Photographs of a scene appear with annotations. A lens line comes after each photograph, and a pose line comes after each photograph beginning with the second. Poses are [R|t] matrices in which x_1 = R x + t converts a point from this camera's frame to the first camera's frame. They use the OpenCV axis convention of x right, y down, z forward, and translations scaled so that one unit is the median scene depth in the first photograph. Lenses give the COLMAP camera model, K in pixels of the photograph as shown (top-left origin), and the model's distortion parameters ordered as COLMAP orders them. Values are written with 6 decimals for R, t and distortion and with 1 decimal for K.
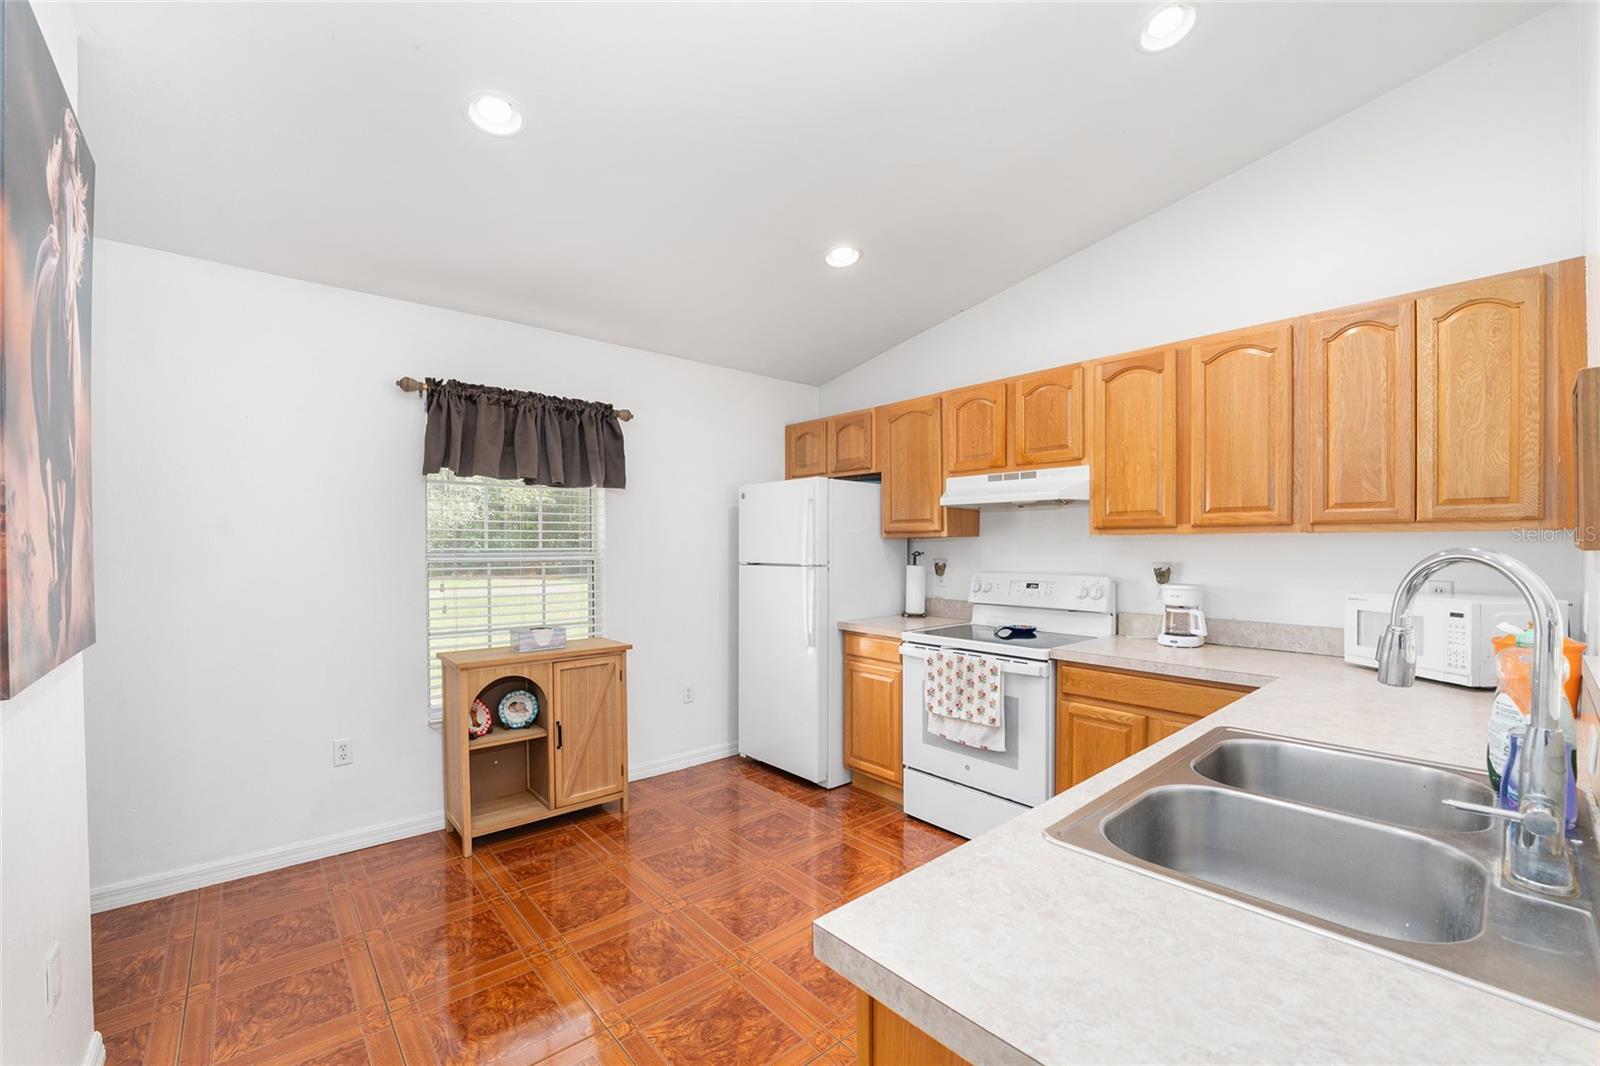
lens RADIAL K [[662.6, 0, 804.6], [0, 662.6, 552.6], [0, 0, 1]] dist [-0.013128, 0.000082]
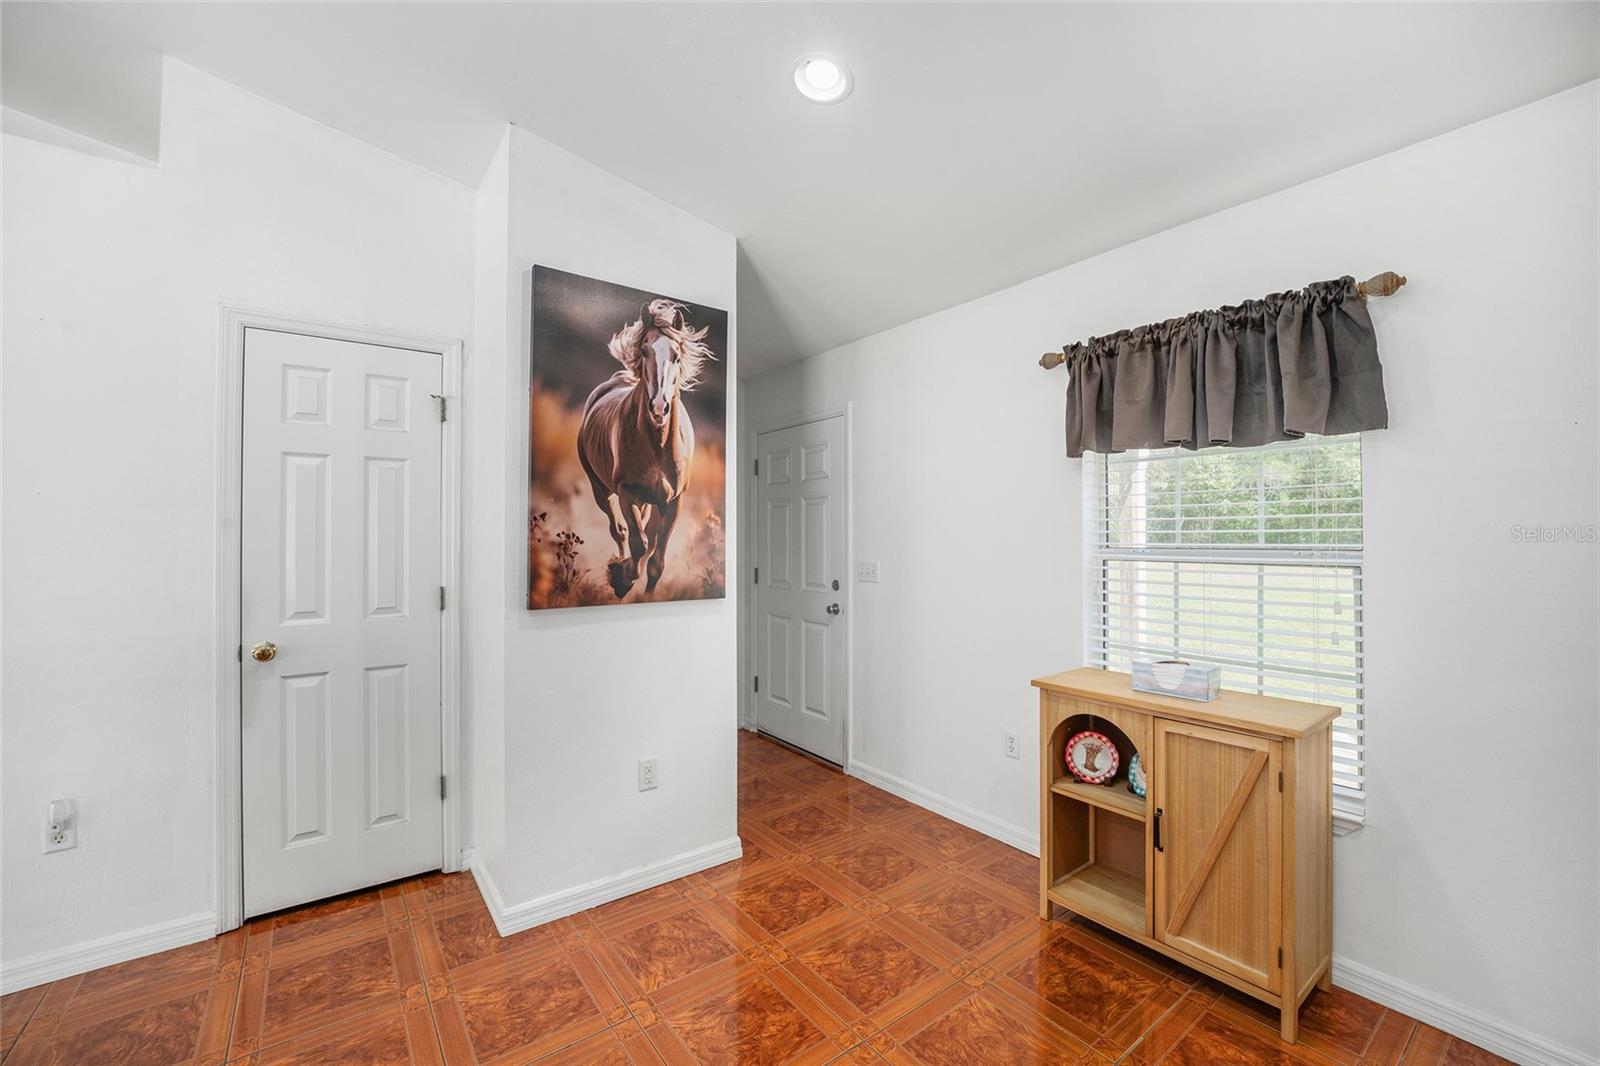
lens RADIAL K [[654.5, 0, 804.5], [0, 654.5, 531.0], [0, 0, 1]] dist [-0.022772, 0.000018]
pose [[-0.063592, -0.010133, -0.997925, 0.297915], [-0.012419, 0.999879, -0.009361, -0.008833], [0.997899, 0.011798, -0.063710, 0.701748]]
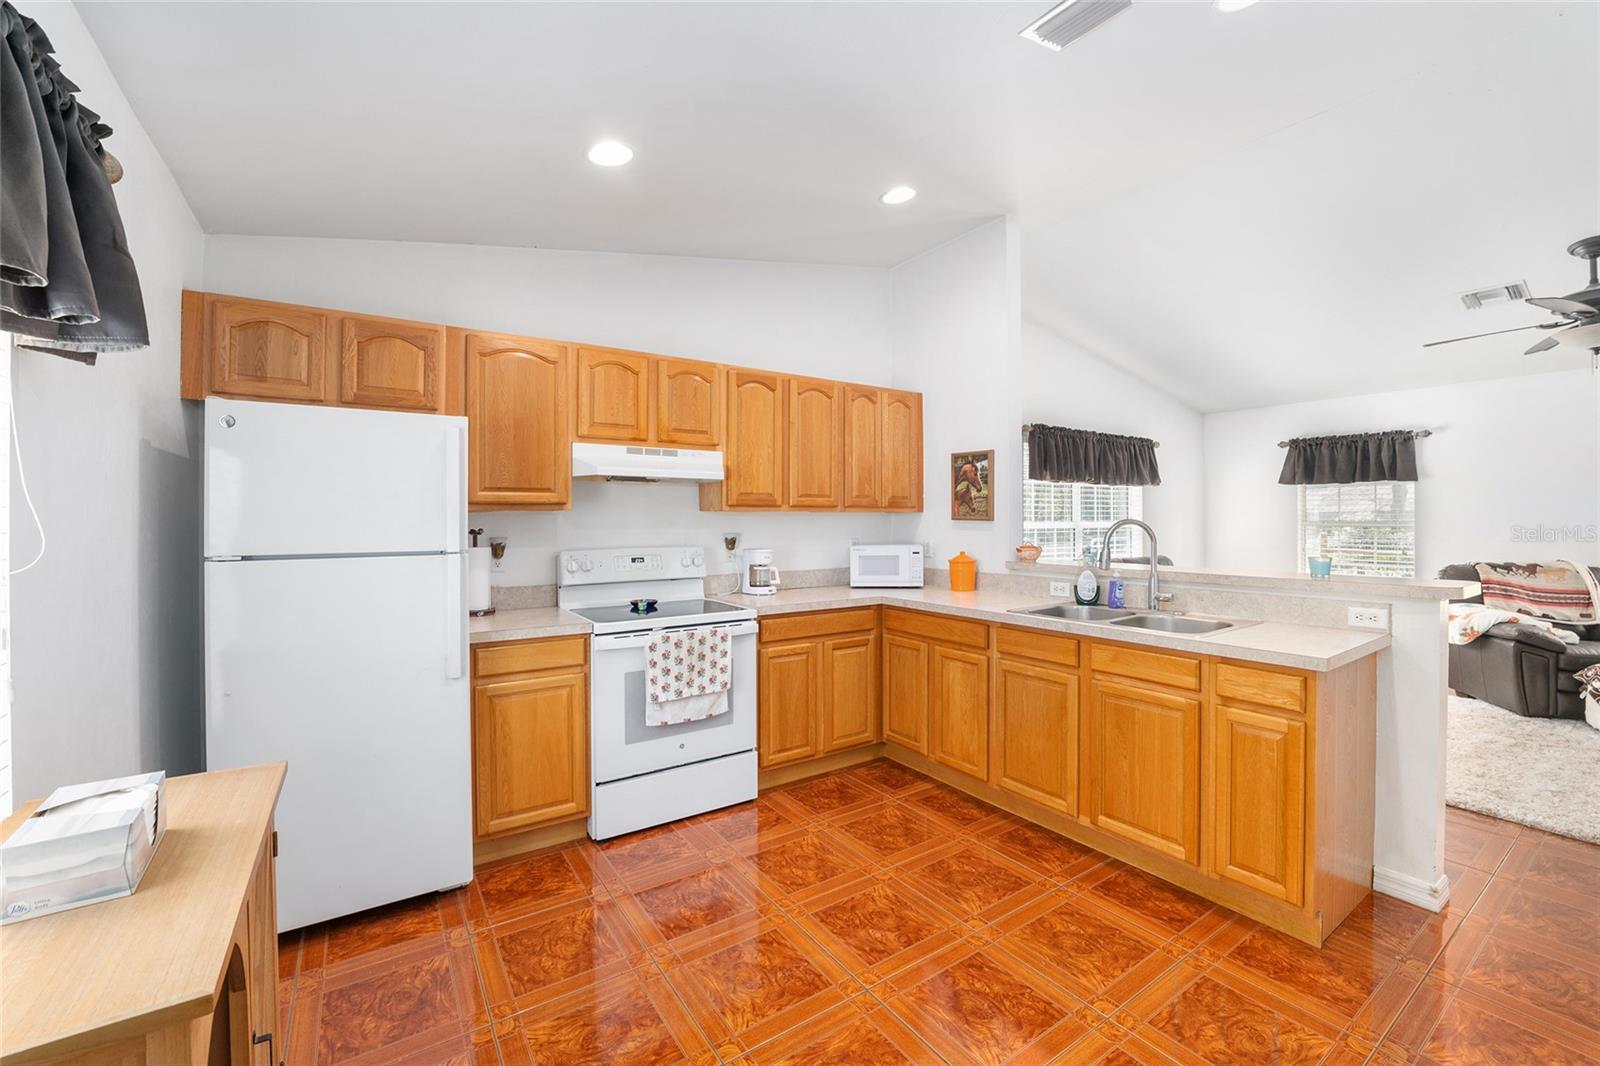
lens RADIAL K [[644.5, 0, 804.4], [0, 644.5, 521.1], [0, 0, 1]] dist [-0.017421, -0.000555]
pose [[0.124404, -0.000328, 0.992232, -0.669311], [0.015444, 0.999879, -0.001606, -0.004514], [-0.992111, 0.015524, 0.124394, 0.686611]]
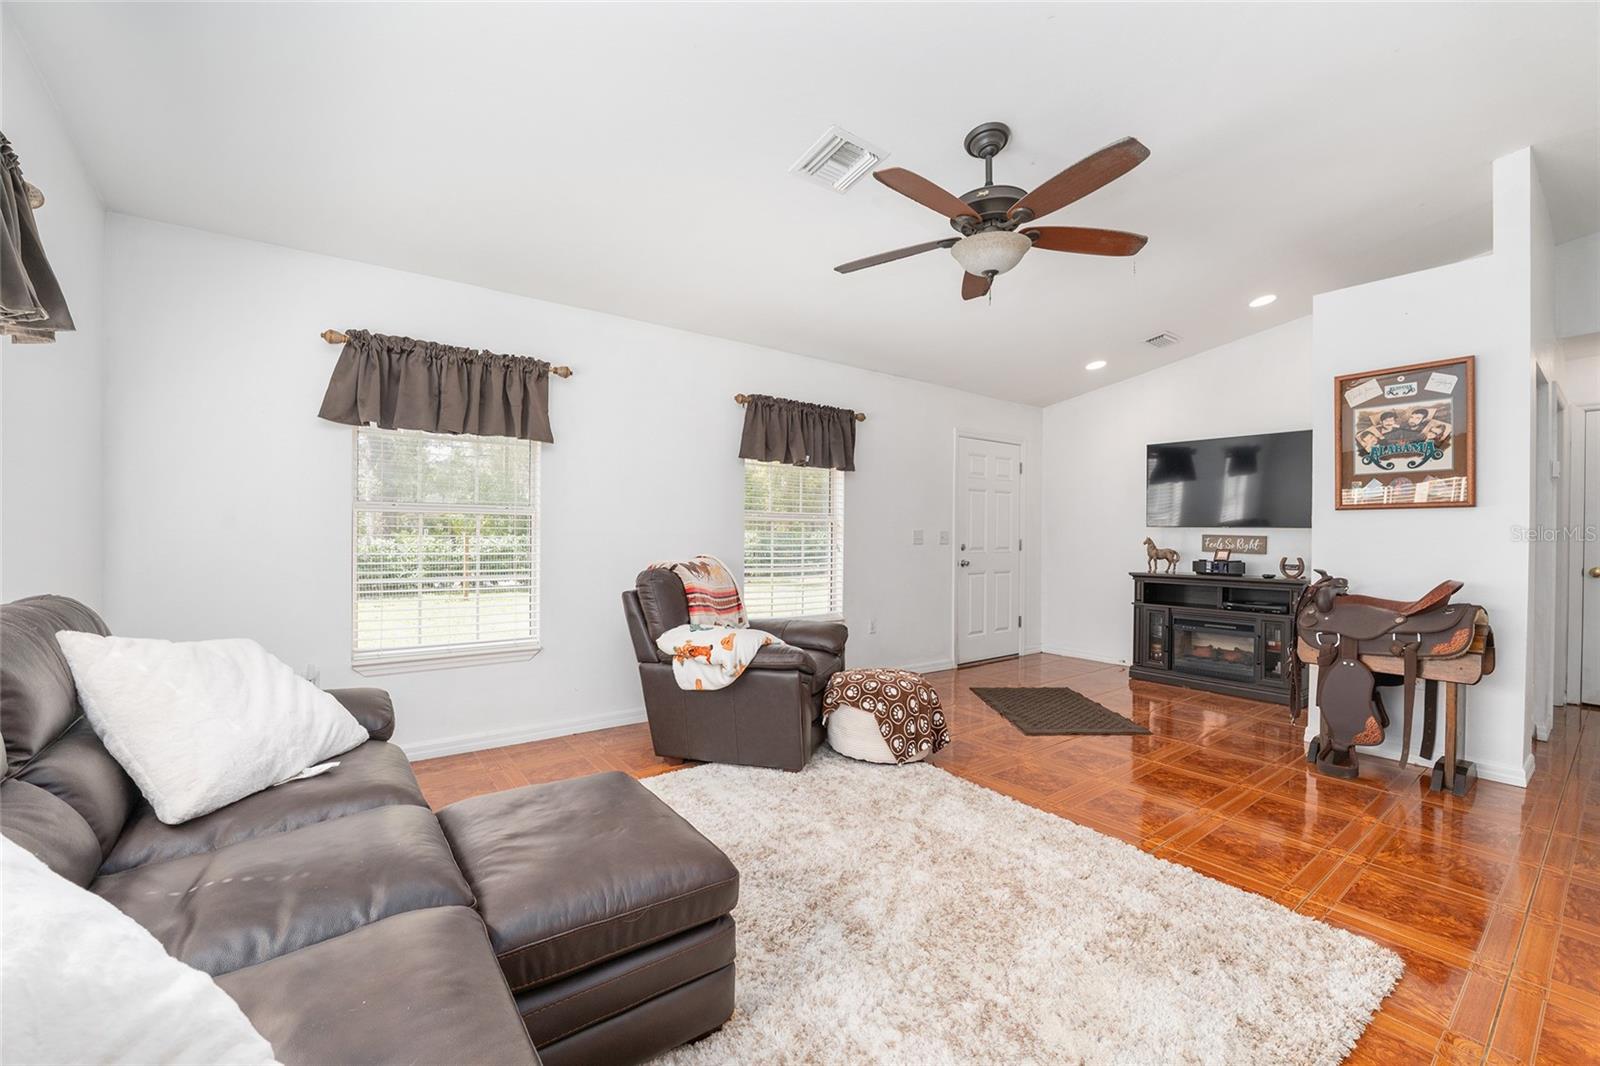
lens RADIAL K [[648.9, 0, 801.3], [0, 648.9, 534.6], [0, 0, 1]] dist [-0.024718, -0.000503]
pose [[-0.996644, -0.008791, 0.081383, 0.777970], [-0.007458, 0.999833, 0.016657, 0.050264], [-0.081516, 0.015994, -0.996544, 0.327476]]
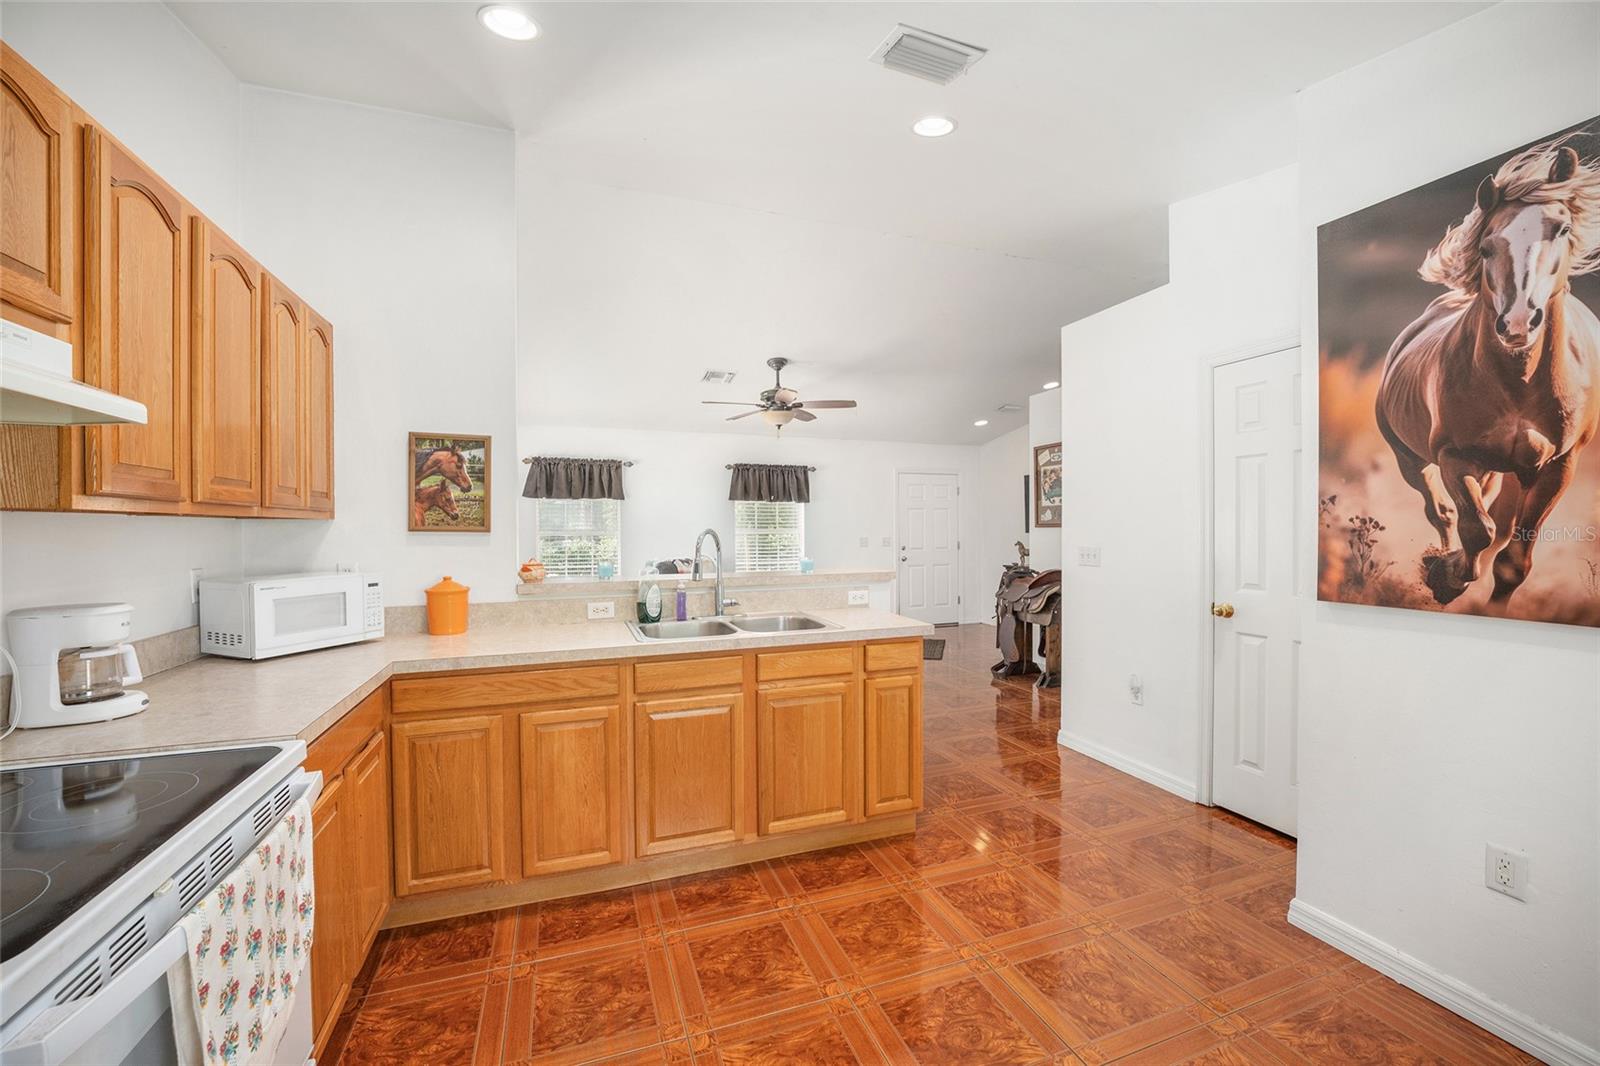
lens RADIAL K [[644.1, 0, 800.9], [0, 644.1, 534.6], [0, 0, 1]] dist [-0.021438, 0.000388]
pose [[-0.930890, 0.001760, 0.365296, -0.149236], [0.011267, 0.999651, 0.023895, -0.014499], [-0.365127, 0.026359, -0.930585, 1.163592]]
